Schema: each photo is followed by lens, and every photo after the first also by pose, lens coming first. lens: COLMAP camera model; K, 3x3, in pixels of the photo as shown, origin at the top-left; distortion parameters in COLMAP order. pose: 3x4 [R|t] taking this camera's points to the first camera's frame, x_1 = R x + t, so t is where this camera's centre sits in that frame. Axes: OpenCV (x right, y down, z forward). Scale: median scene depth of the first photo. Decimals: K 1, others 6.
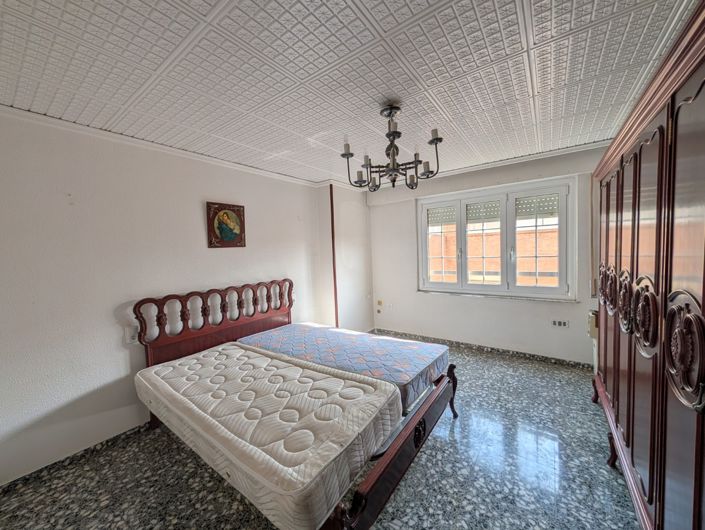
lens RADIAL K [[270.4, 0, 350.2], [0, 270.4, 266.8], [0, 0, 1]] dist [-0.000975, -0.000078]
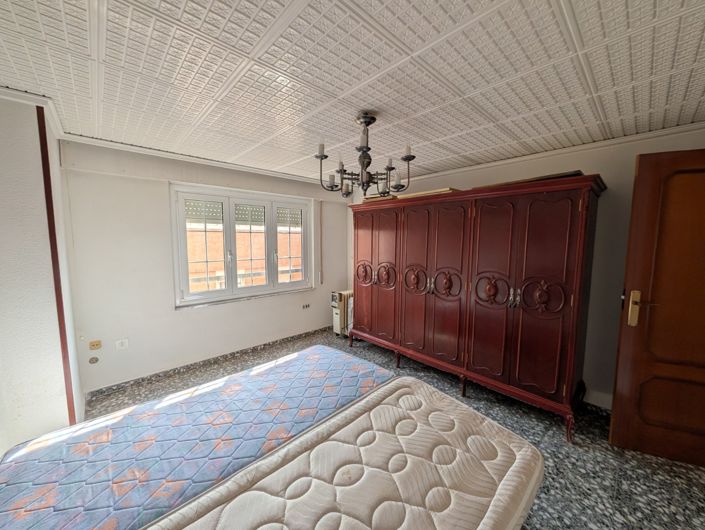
lens RADIAL K [[270.4, 0, 355.8], [0, 270.4, 263.4], [0, 0, 1]] dist [-0.000975, -0.000078]
pose [[0.178318, -0.052324, 0.982581, -0.498620], [0.050612, 0.997751, 0.043947, -0.051929], [-0.982670, 0.041894, 0.180566, 0.499209]]
